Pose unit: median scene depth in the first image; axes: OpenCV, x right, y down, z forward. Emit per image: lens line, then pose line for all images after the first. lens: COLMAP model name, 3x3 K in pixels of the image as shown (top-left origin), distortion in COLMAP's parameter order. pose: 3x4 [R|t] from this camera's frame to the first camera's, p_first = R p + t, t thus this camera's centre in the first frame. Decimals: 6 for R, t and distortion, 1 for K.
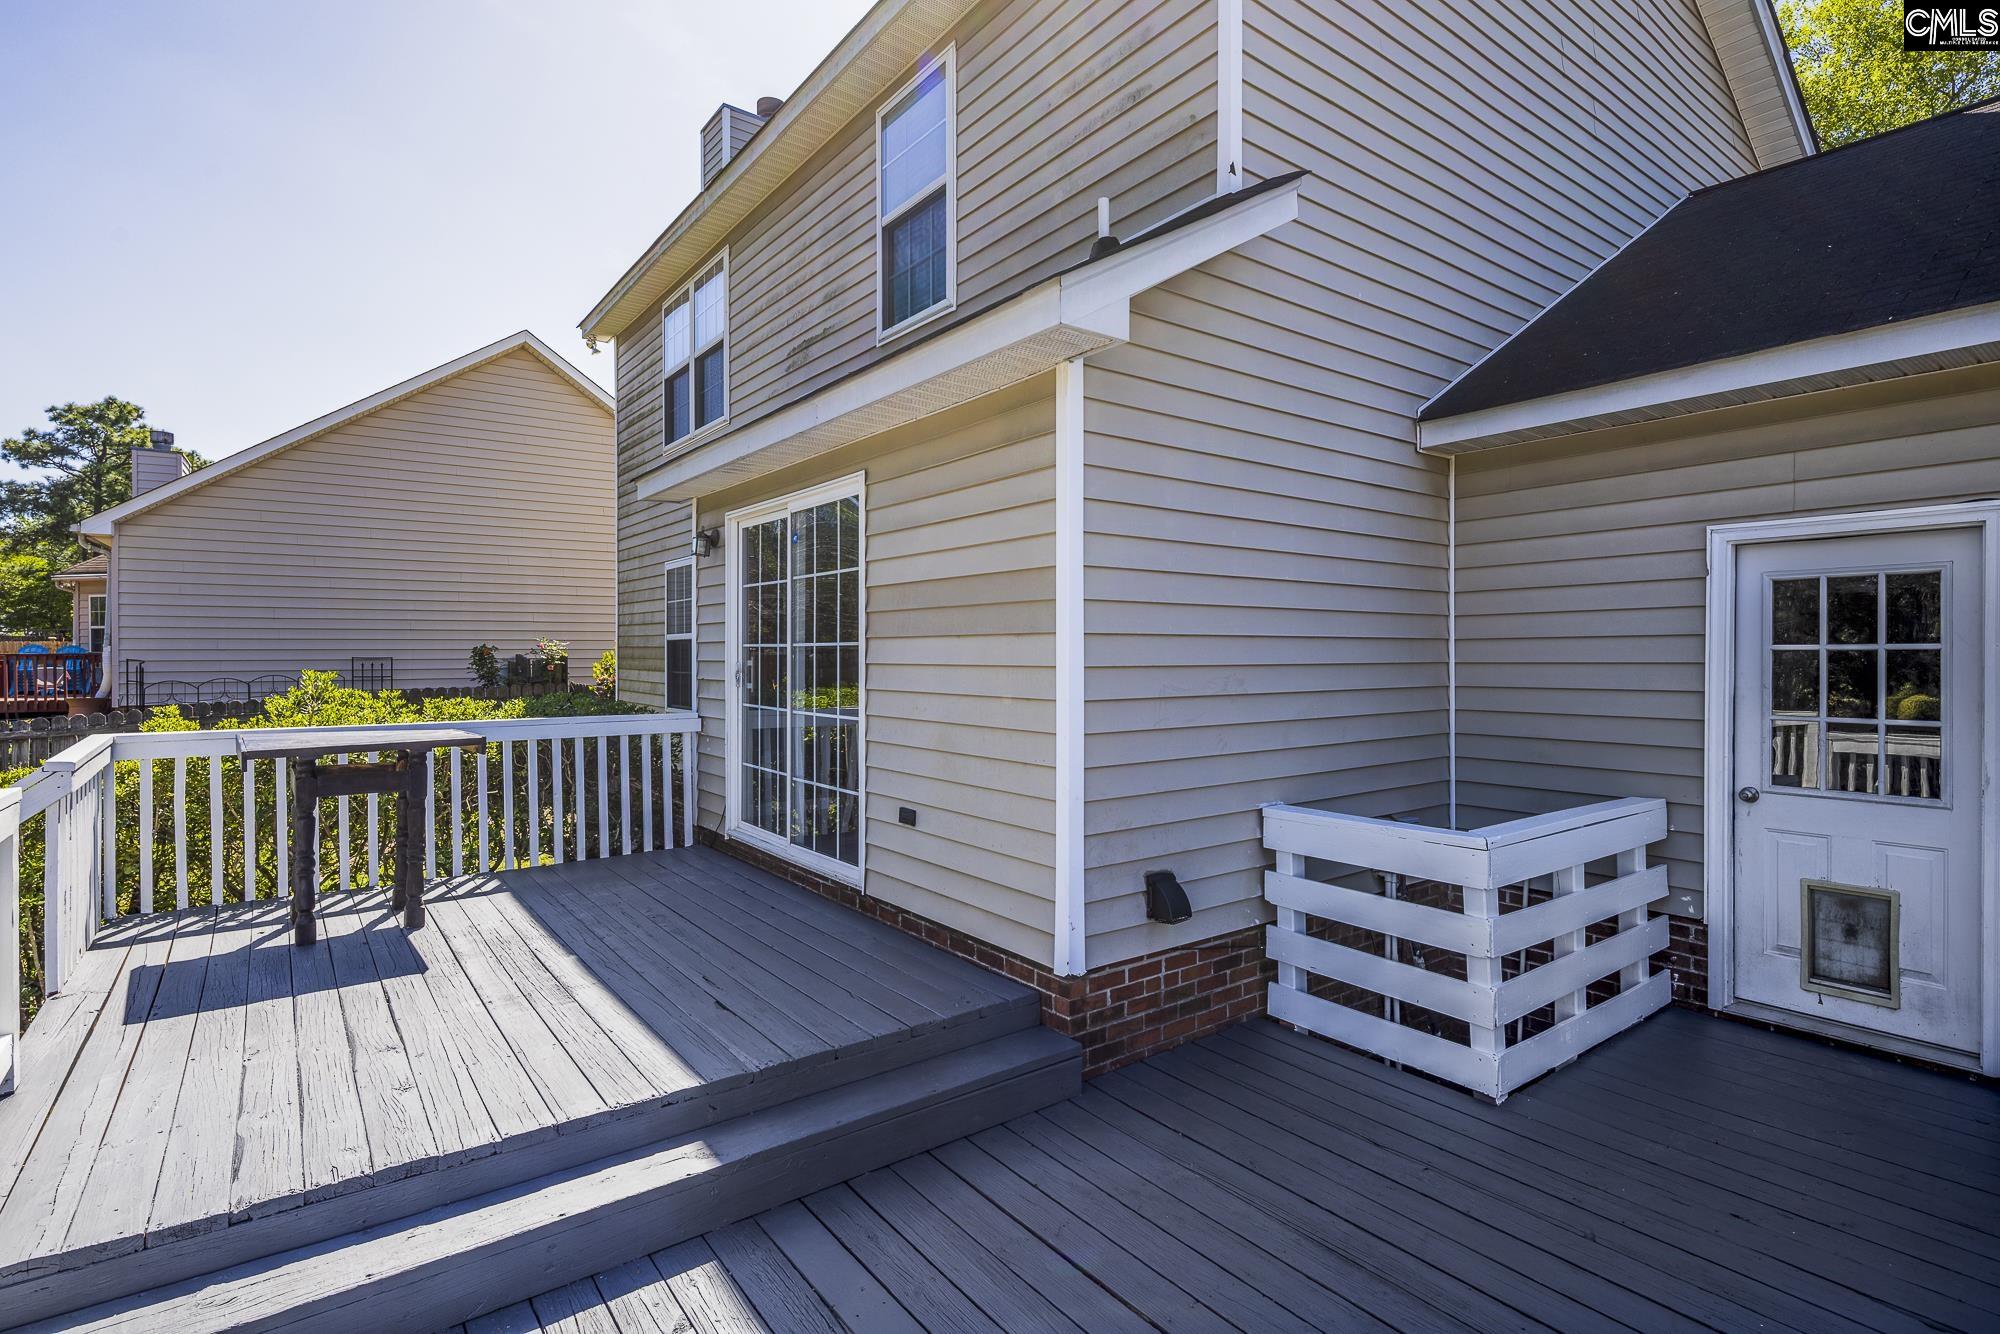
lens RADIAL K [[964.0, 0, 1000.0], [0, 964.0, 667.0], [0, 0, 1]] dist [0.003558, 0.000252]
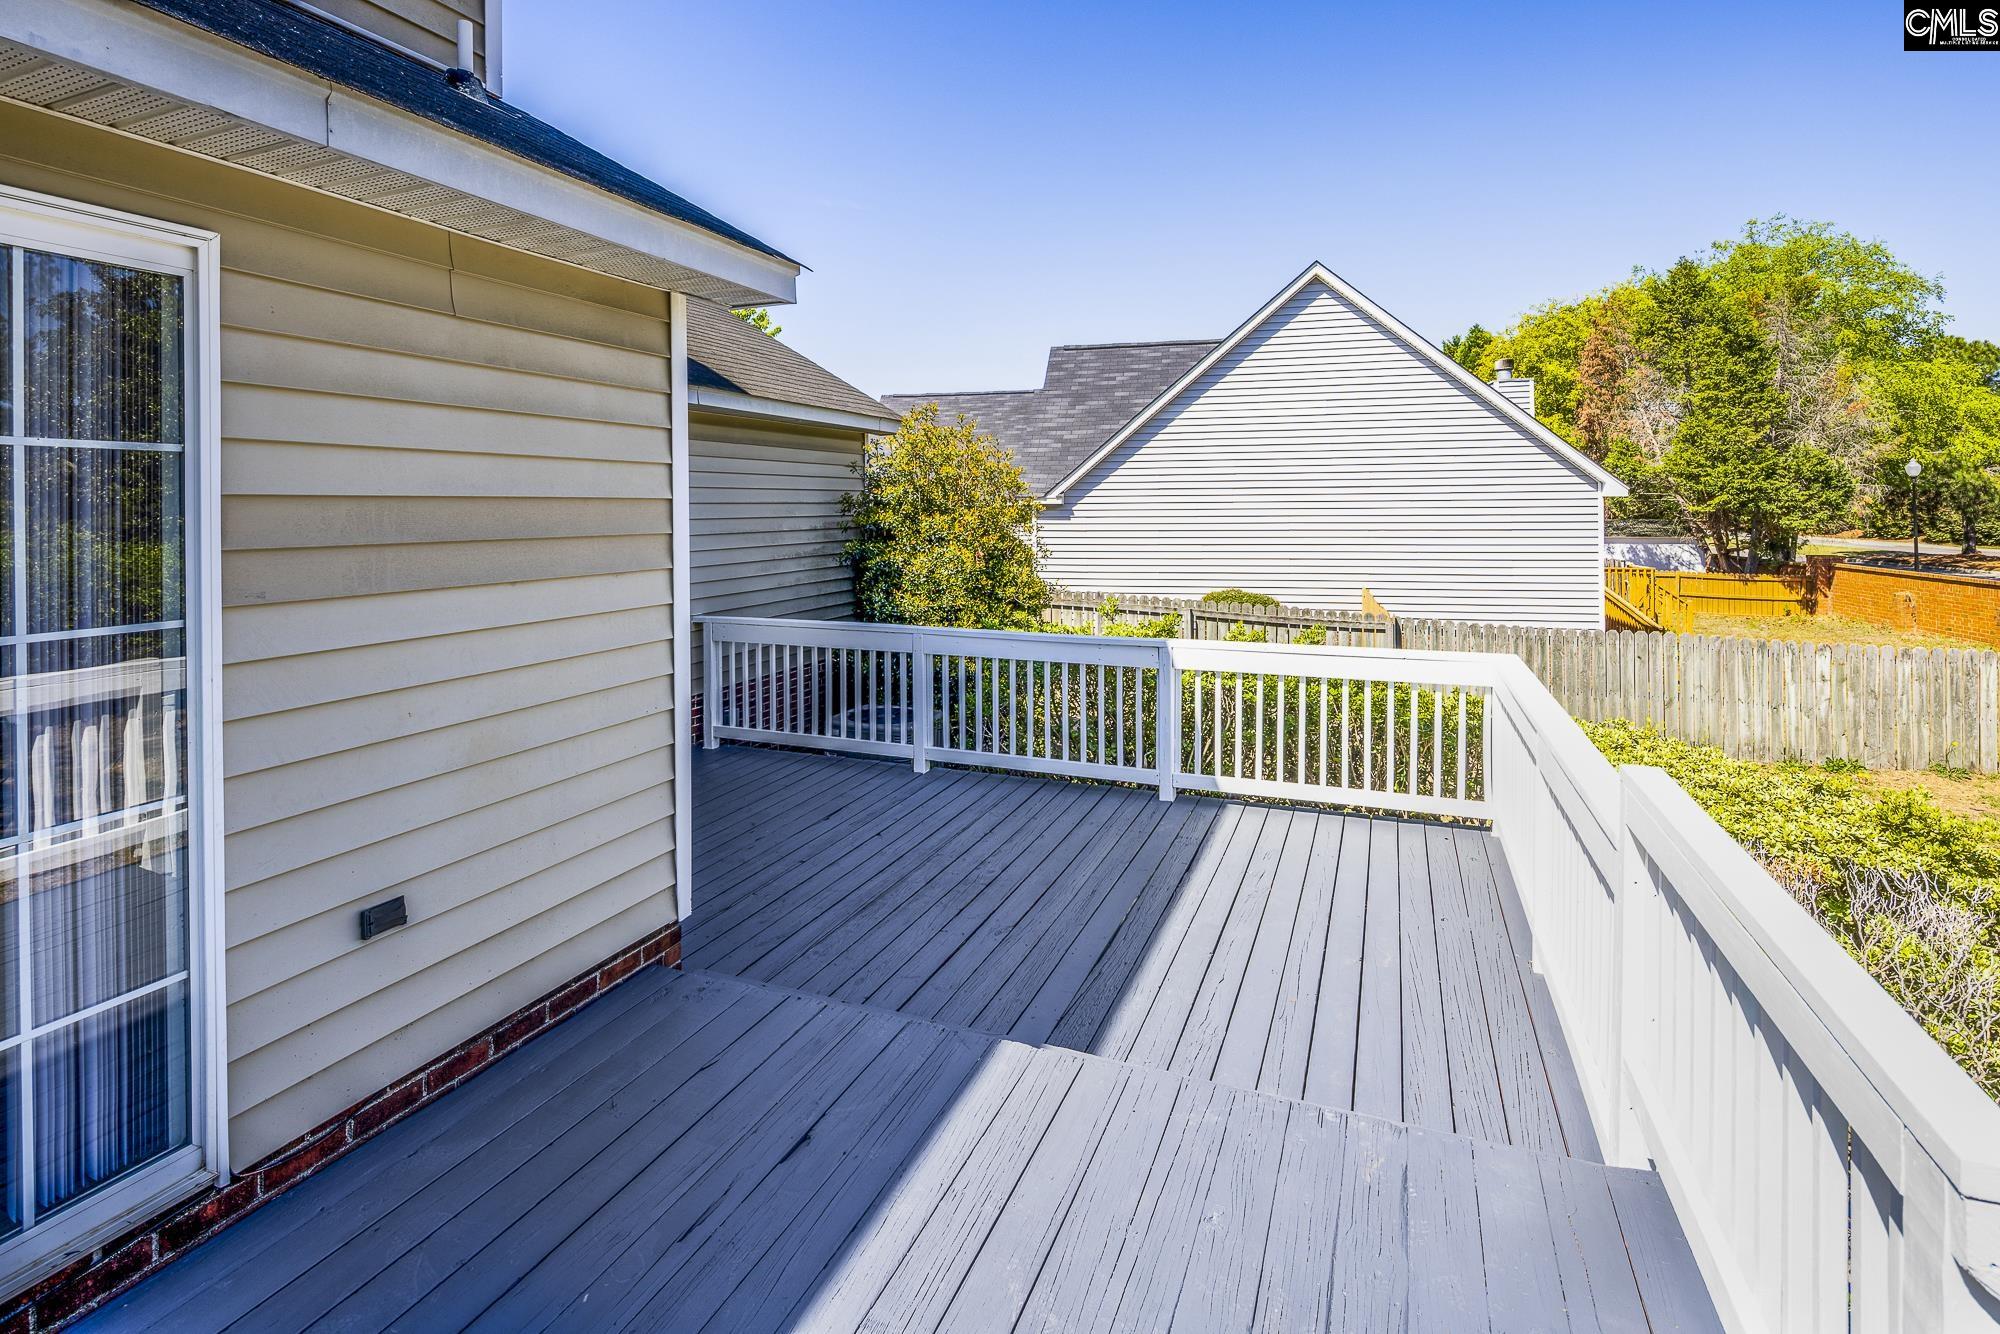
lens RADIAL K [[965.7, 0, 1002.0], [0, 965.7, 515.9], [0, 0, 1]] dist [0.002687, 0.000592]
pose [[-0.514459, -0.001803, 0.857513, -0.739025], [0.019307, 0.999720, 0.013686, -0.074675], [-0.857298, 0.023597, -0.514280, 0.955027]]
